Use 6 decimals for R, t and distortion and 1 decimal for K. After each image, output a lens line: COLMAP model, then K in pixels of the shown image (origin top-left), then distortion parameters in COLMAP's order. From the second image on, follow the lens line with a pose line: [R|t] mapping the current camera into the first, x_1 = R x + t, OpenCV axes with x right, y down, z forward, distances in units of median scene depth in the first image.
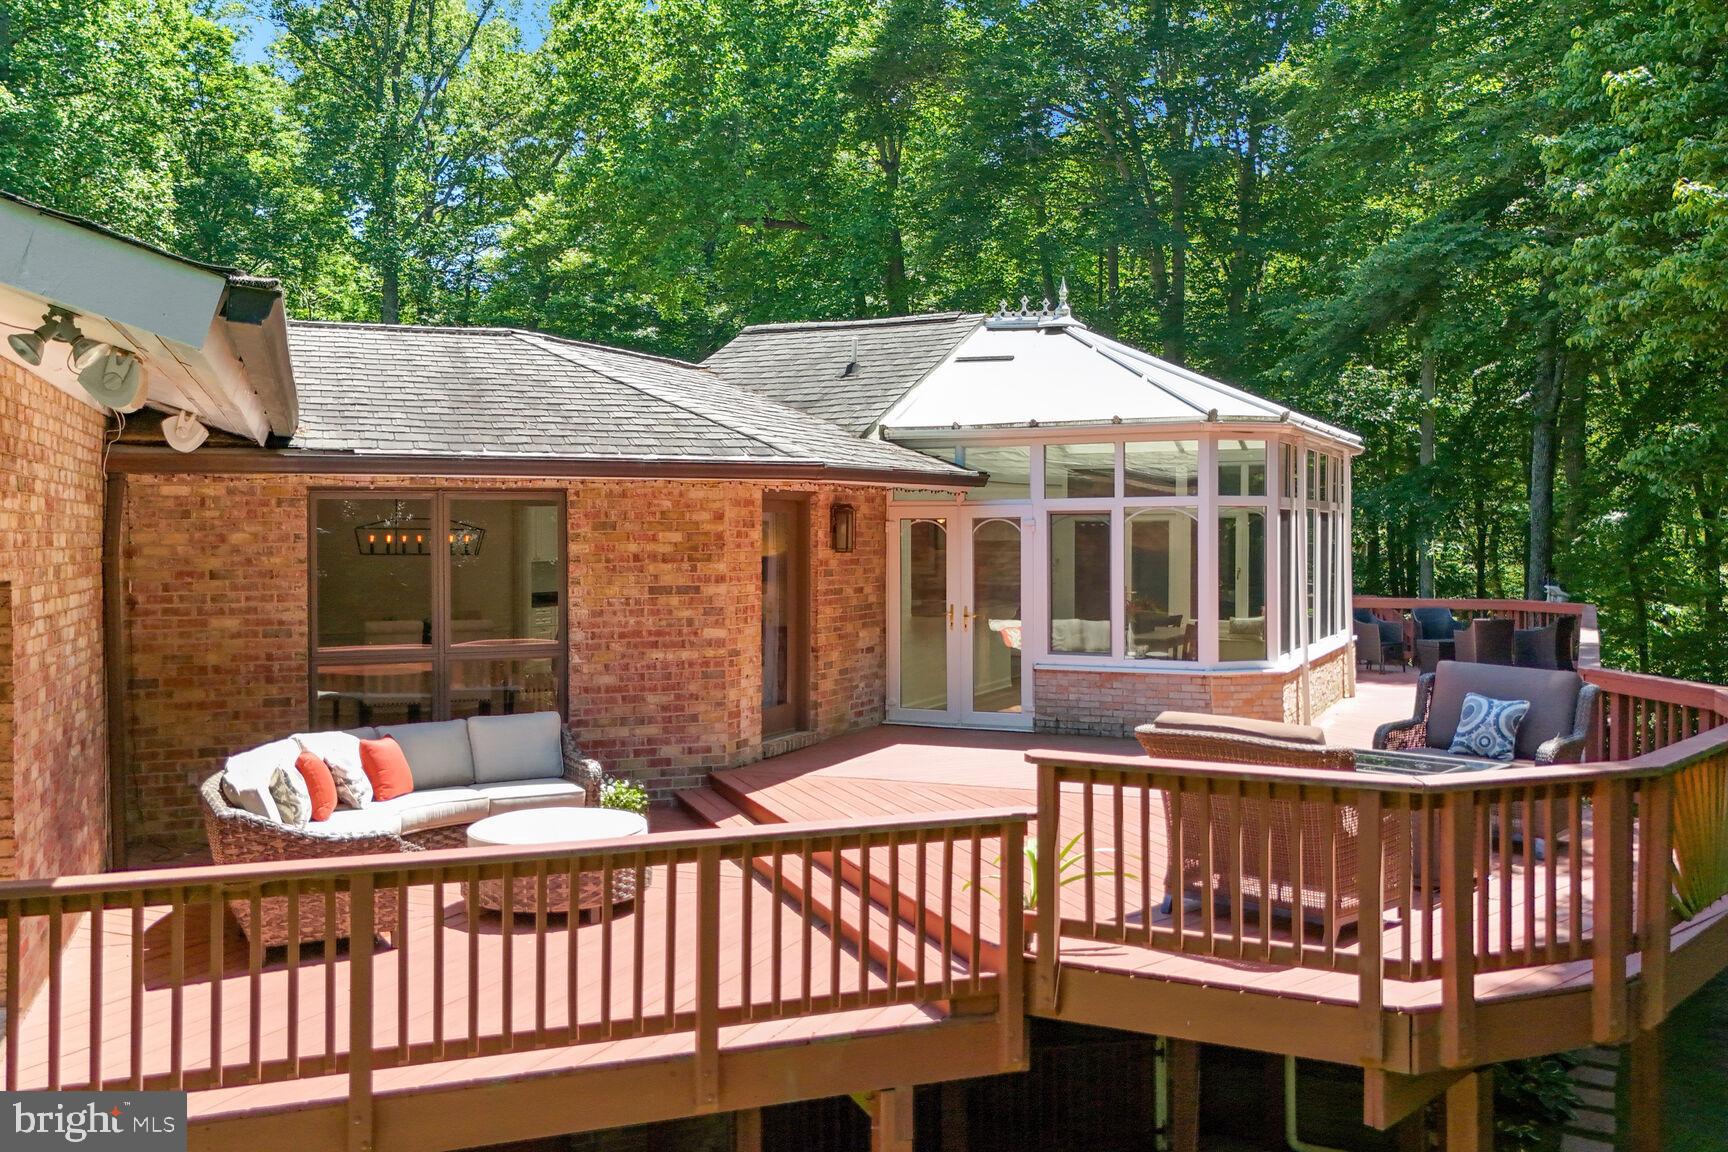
lens RADIAL K [[1468.5, 0, 864.0], [0, 1468.5, 576.0], [0, 0, 1]] dist [0.028577, 0.009971]
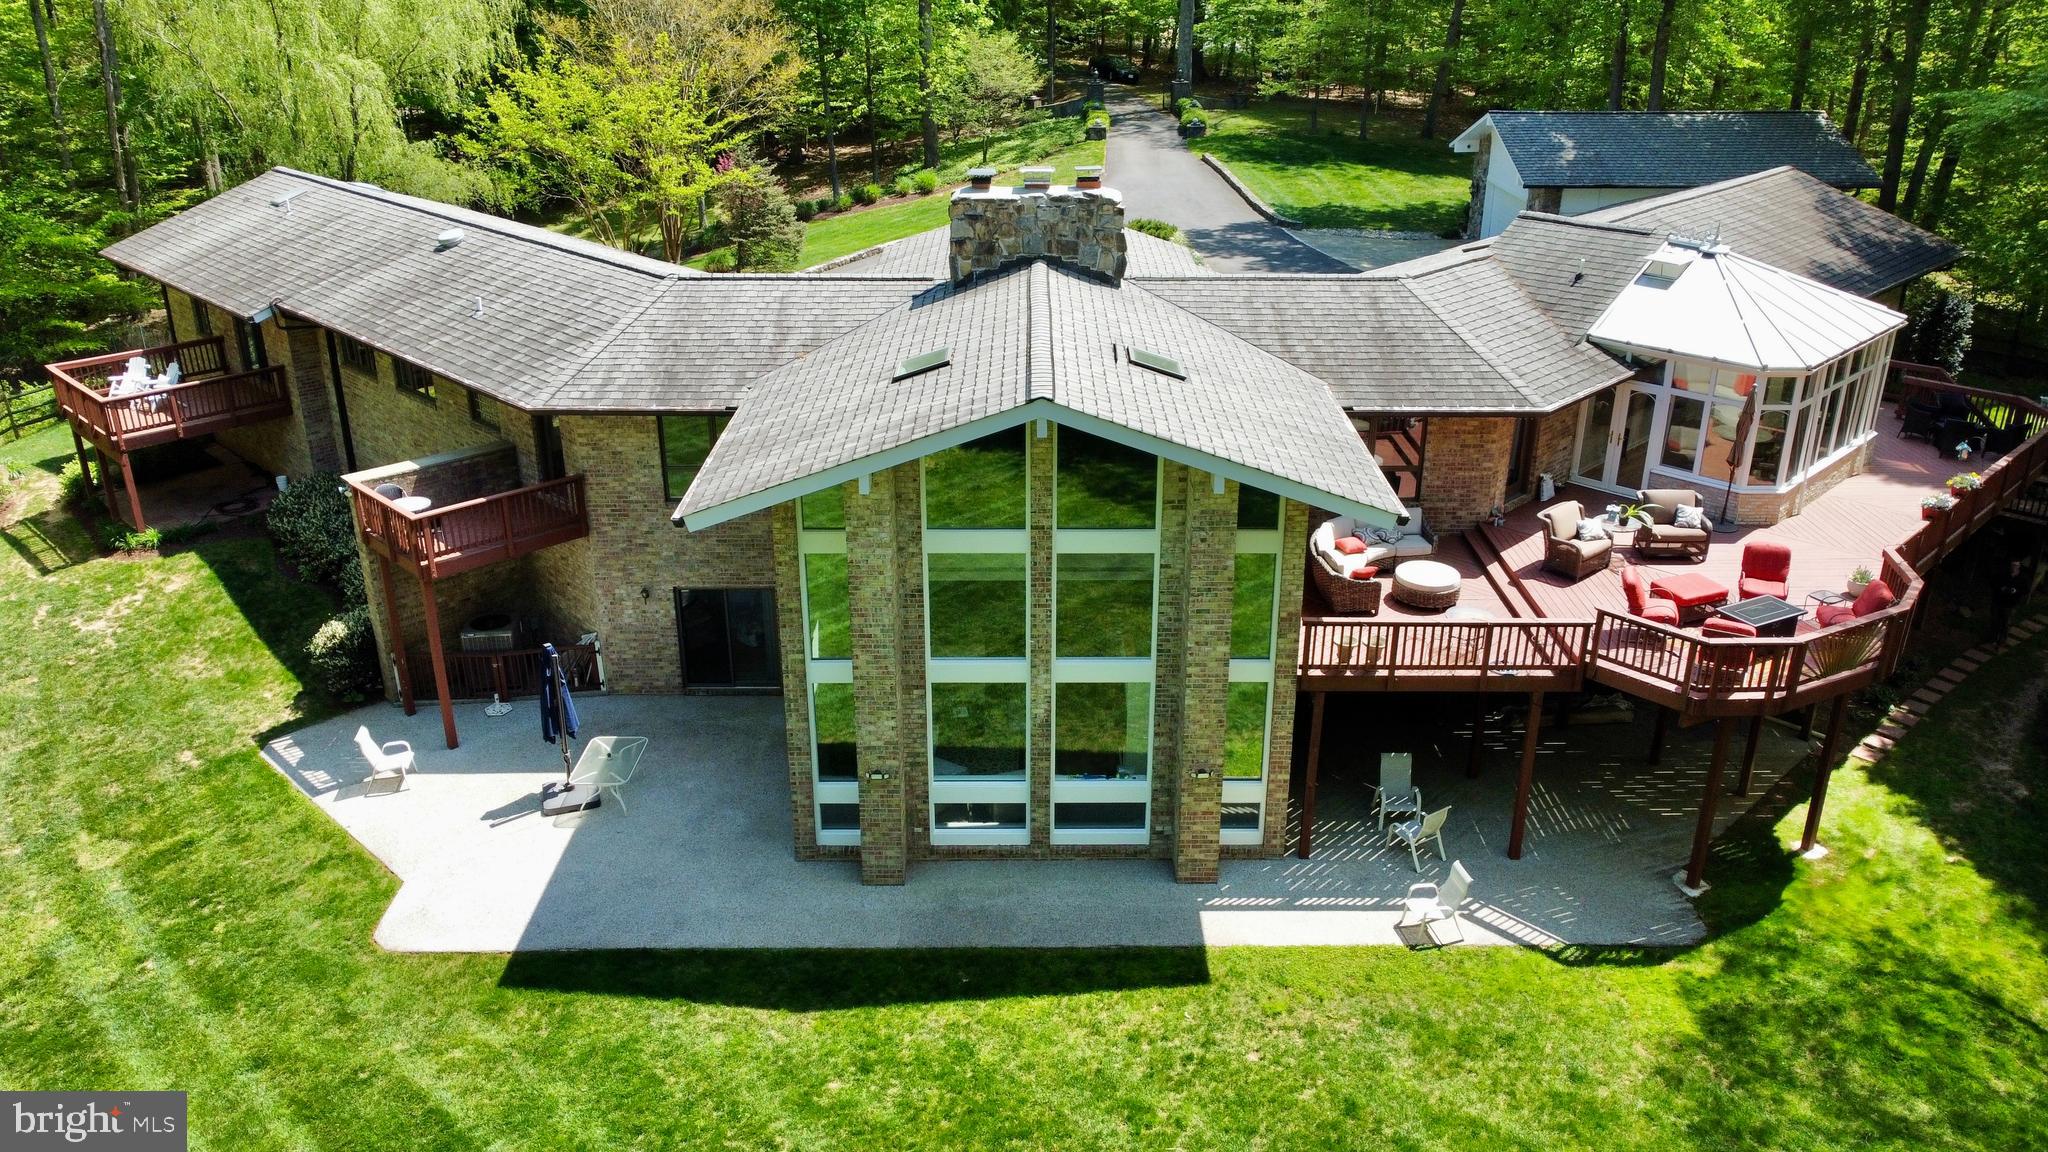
lens RADIAL K [[1470.4, 0, 1024.4], [0, 1470.4, 568.5], [0, 0, 1]] dist [0.001565, -0.000157]
pose [[0.935882, 0.133994, -0.325837, -0.008546], [-0.002125, 0.926982, 0.375099, -0.478284], [0.352306, -0.350356, 0.867831, -0.912436]]
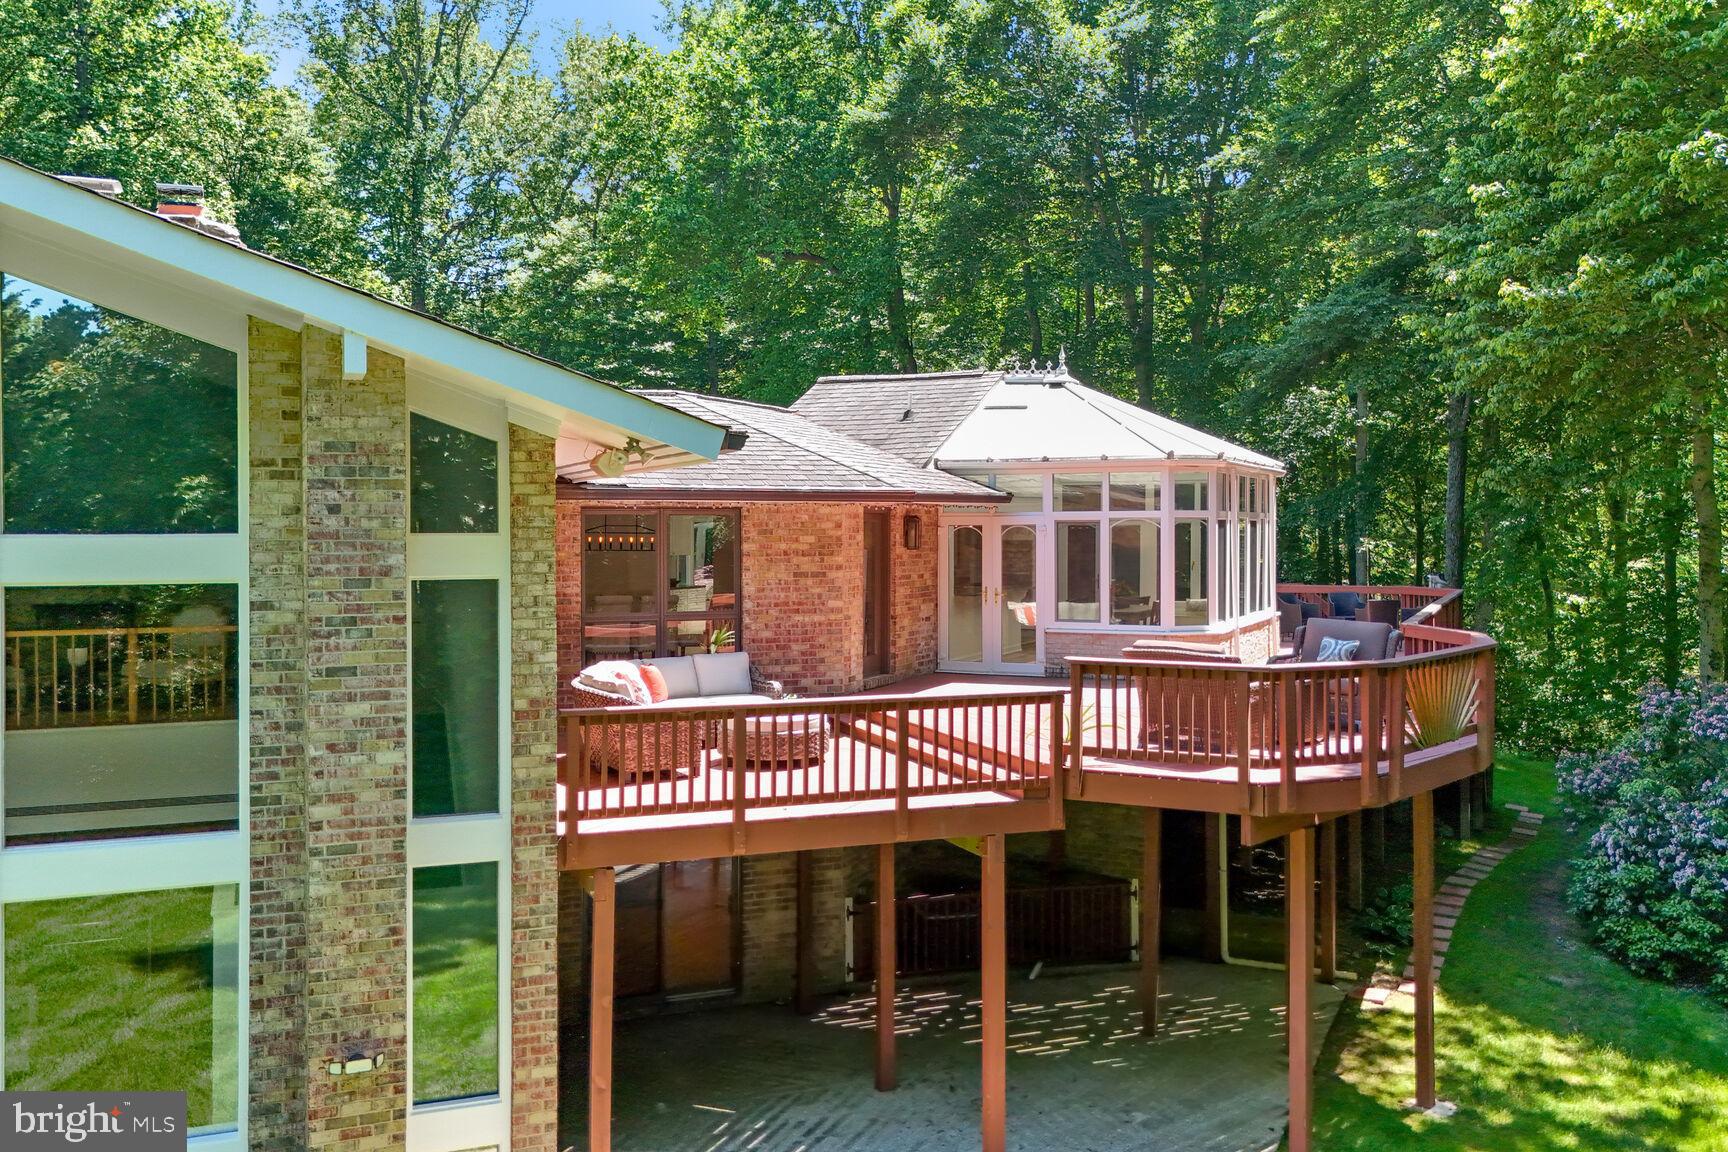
lens RADIAL K [[1464.0, 0, 864.0], [0, 1464.0, 576.0], [0, 0, 1]] dist [0.046415, -0.009239]
pose [[0.999812, 0.000656, 0.019400, -0.074797], [-0.000713, 0.999995, 0.002920, 0.004718], [-0.019398, -0.002934, 0.999808, -0.353800]]
